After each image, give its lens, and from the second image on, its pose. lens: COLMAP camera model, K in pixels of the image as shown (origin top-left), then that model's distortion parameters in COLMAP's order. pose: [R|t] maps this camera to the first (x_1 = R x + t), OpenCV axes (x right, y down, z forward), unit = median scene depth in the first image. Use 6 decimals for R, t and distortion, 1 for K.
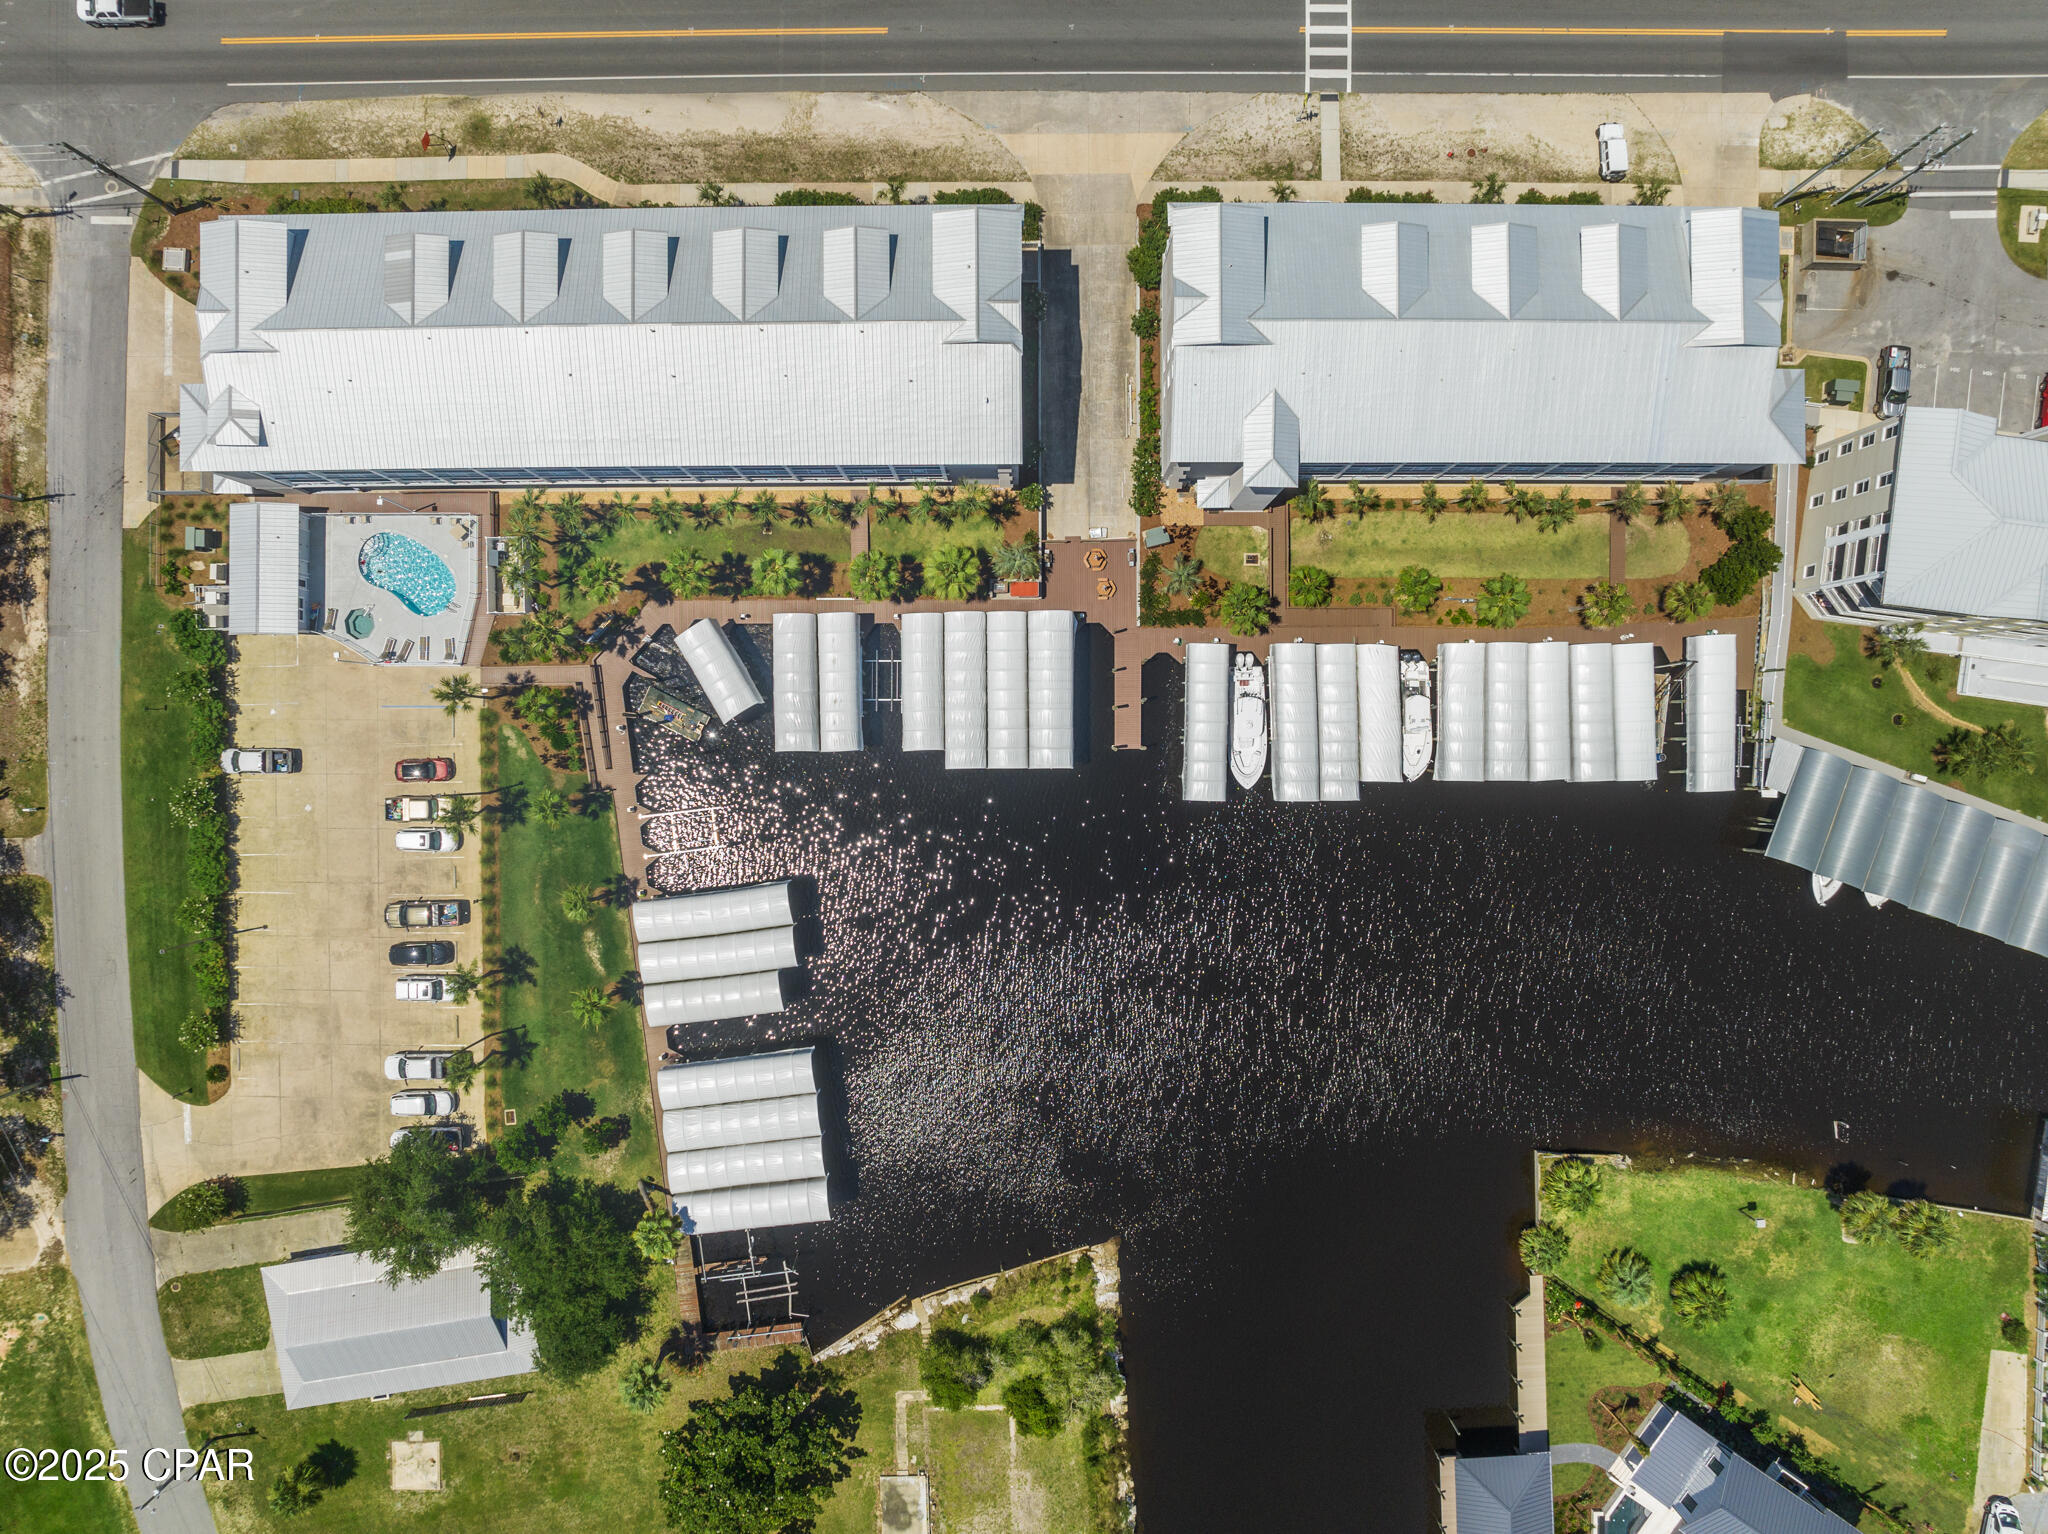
lens RADIAL K [[1443.2, 0, 1016.7], [0, 1443.2, 761.3], [0, 0, 1]] dist [-0.053459, 0.025199]
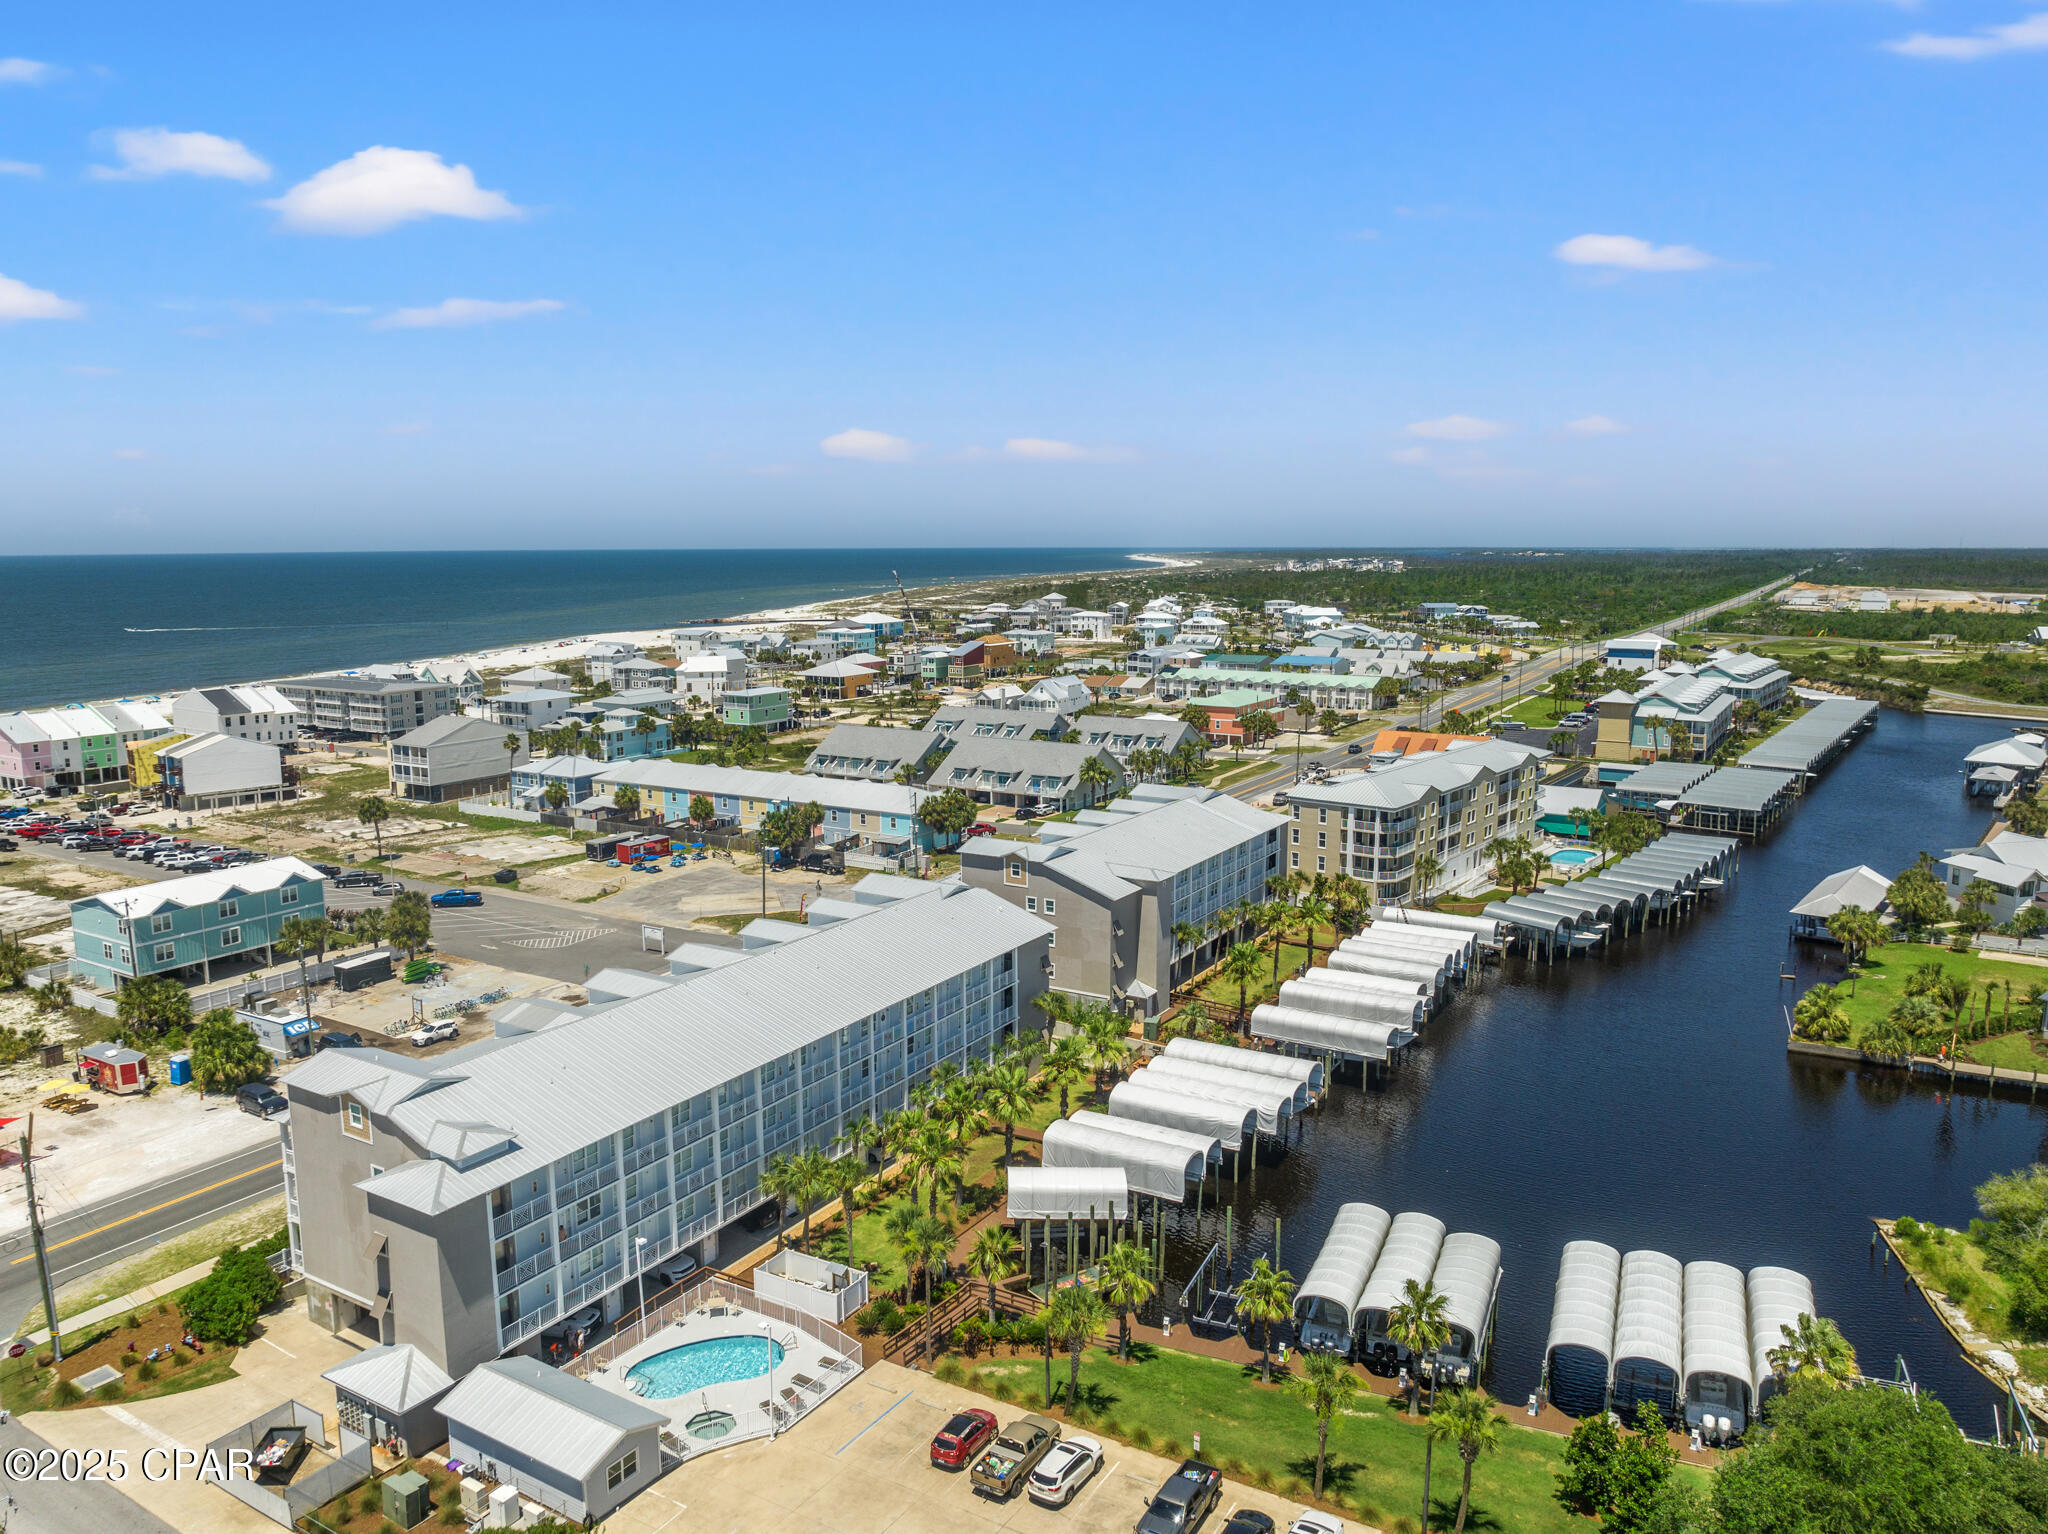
lens RADIAL K [[1443.2, 0, 1016.7], [0, 1443.2, 761.3], [0, 0, 1]] dist [-0.053459, 0.025199]
pose [[0.521130, -0.119669, 0.845046, -0.870235], [0.853348, 0.055853, -0.518341, 0.322628], [0.014831, 0.991241, 0.131227, 0.620958]]
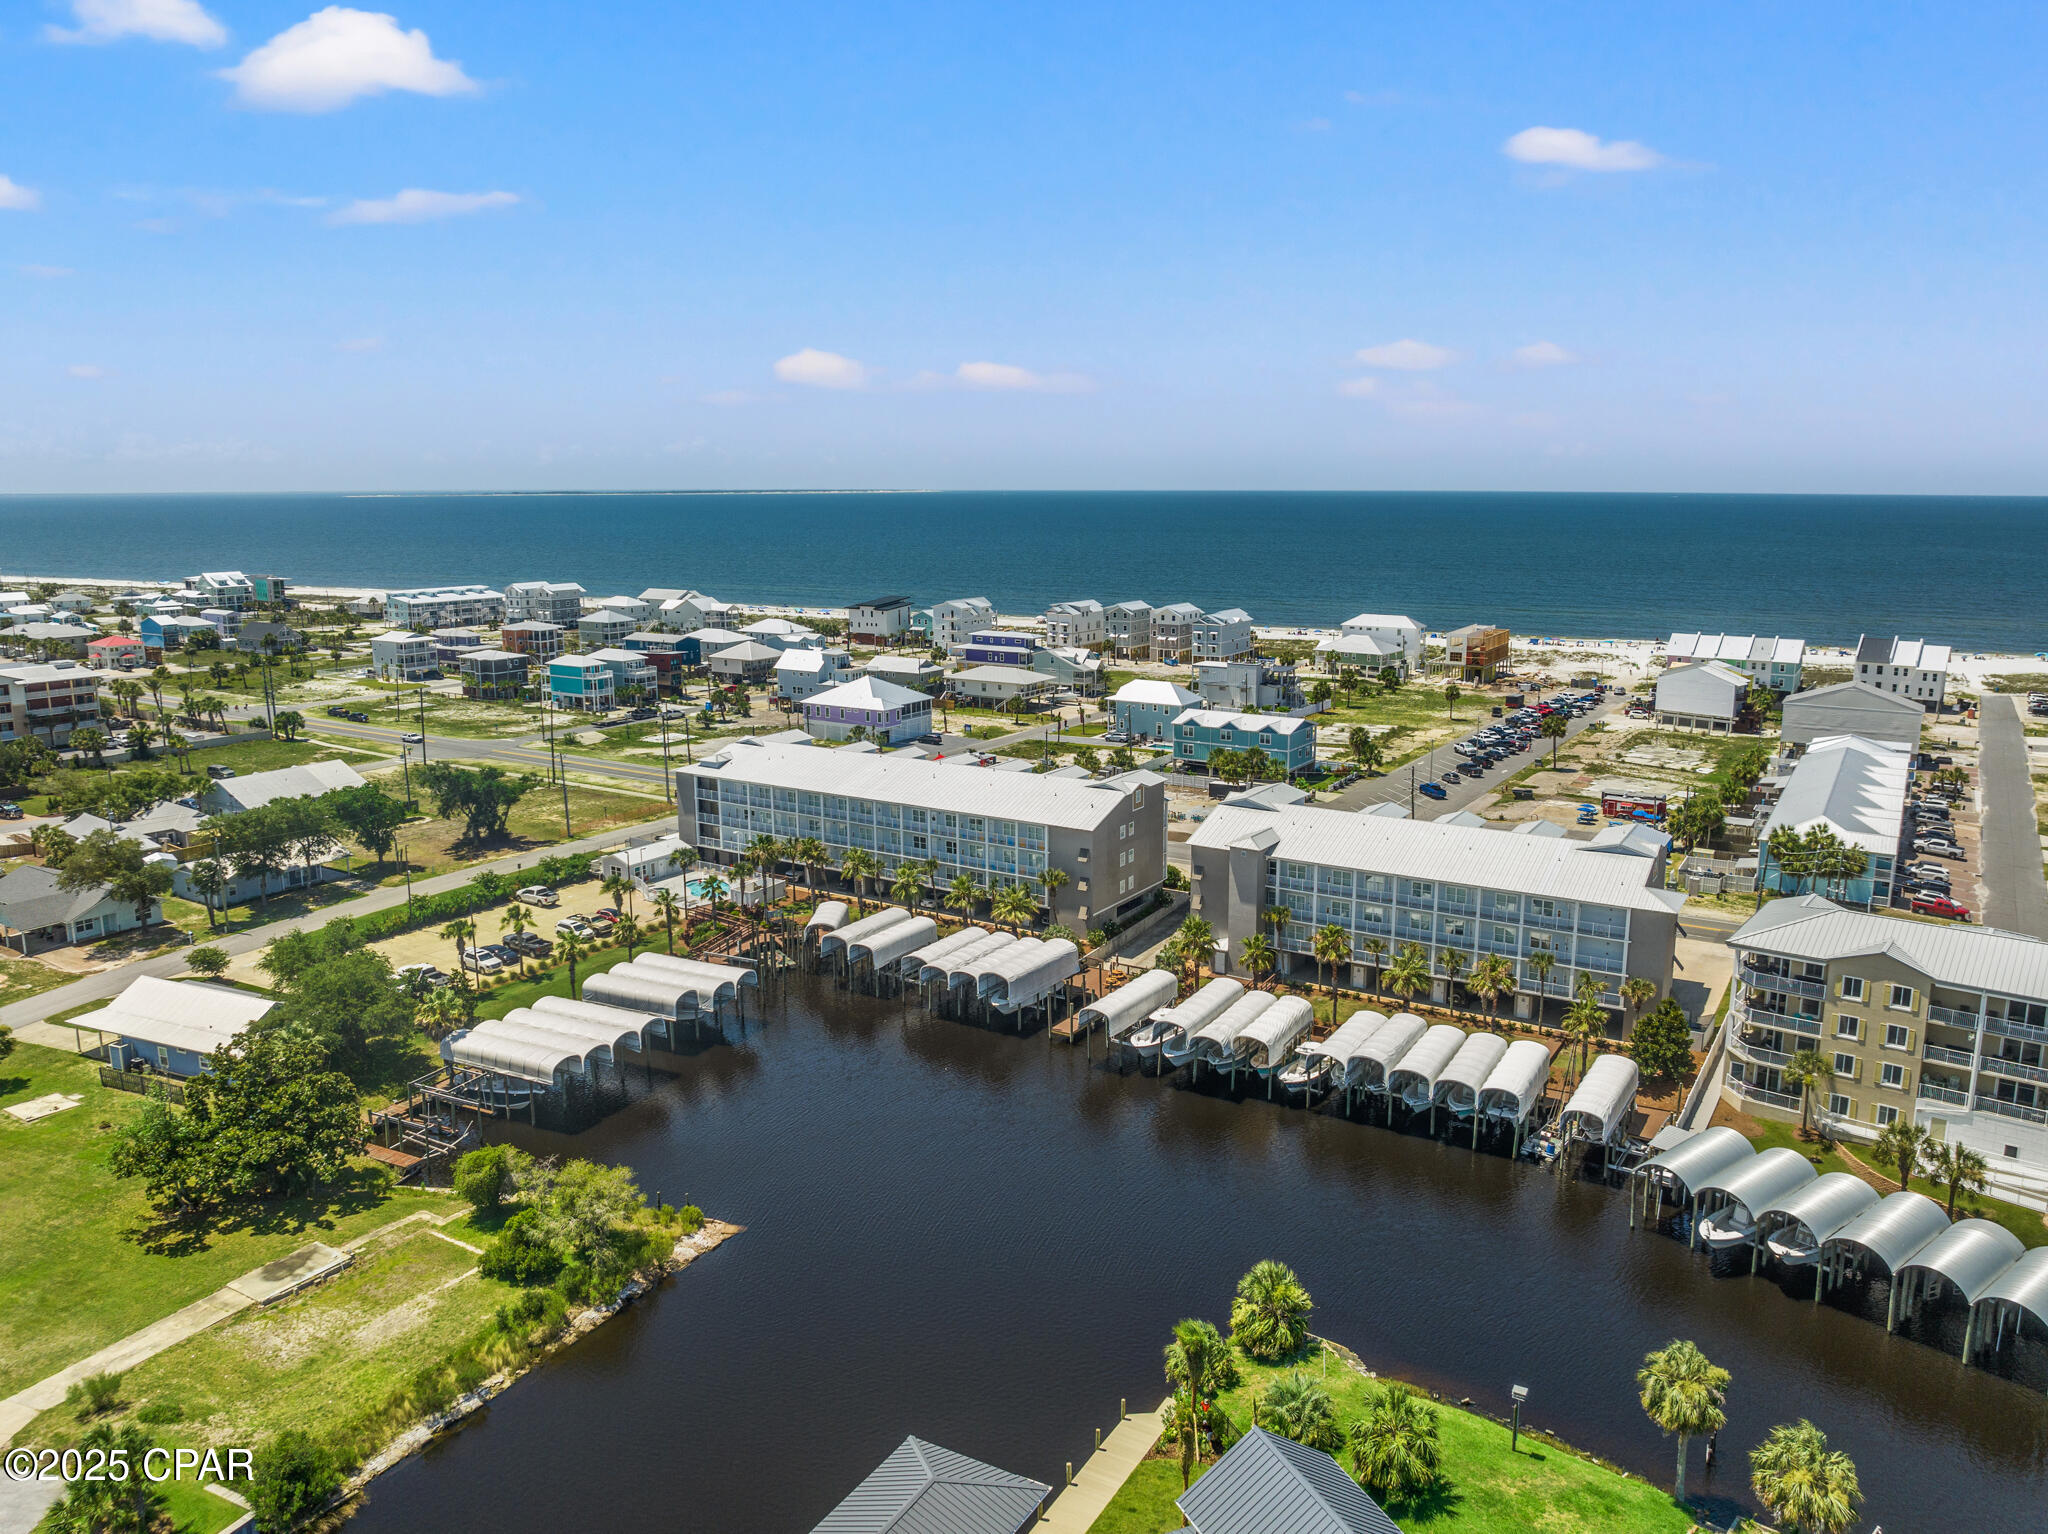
lens RADIAL K [[1447.3, 0, 1024.0], [0, 1447.3, 767.0], [0, 0, 1]] dist [-0.022784, -0.036035]
pose [[0.841597, 0.112035, -0.528359, 0.624388], [-0.539798, 0.141421, -0.829830, 0.911427], [-0.018249, 0.983590, 0.179496, 0.591491]]
